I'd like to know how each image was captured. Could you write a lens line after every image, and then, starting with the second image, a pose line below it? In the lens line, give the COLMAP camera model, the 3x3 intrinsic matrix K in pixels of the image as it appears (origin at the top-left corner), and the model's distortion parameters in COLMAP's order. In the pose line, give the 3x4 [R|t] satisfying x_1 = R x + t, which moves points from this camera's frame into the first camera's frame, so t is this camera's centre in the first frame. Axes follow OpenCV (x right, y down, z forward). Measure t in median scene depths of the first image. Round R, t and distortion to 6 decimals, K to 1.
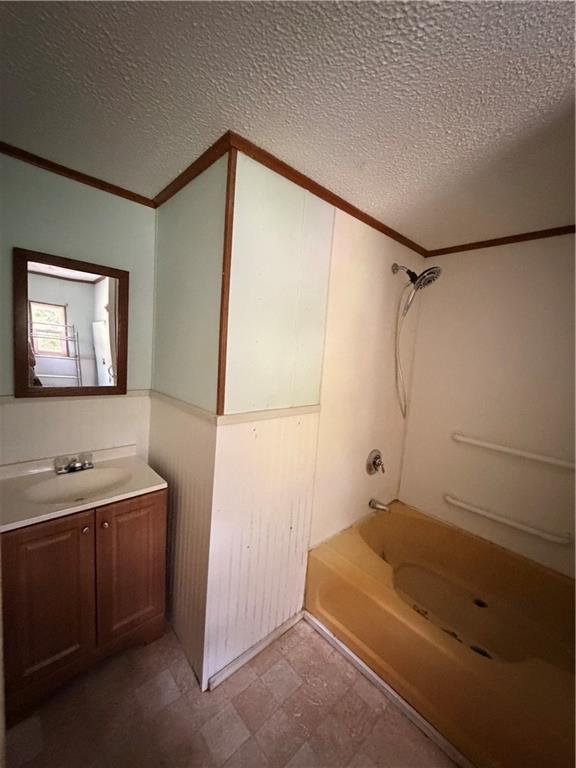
lens RADIAL K [[305.9, 0, 287.6], [0, 305.9, 382.2], [0, 0, 1]] dist [-0.002141, 0.000817]
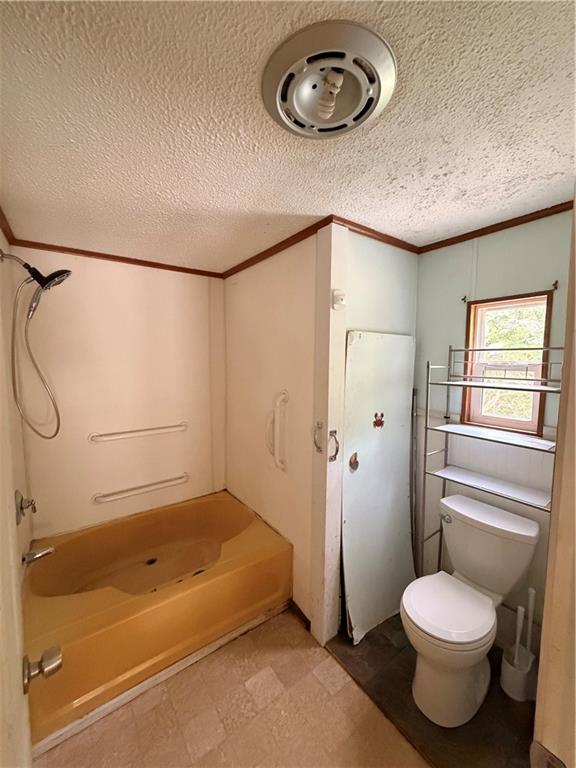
lens RADIAL K [[305.9, 0, 287.5], [0, 305.9, 382.6], [0, 0, 1]] dist [-0.002141, 0.000817]
pose [[0.116259, -0.152730, 0.981406, -0.396987], [0.123859, 0.982622, 0.138247, -0.079124], [-0.985466, 0.105484, 0.133155, 0.231137]]
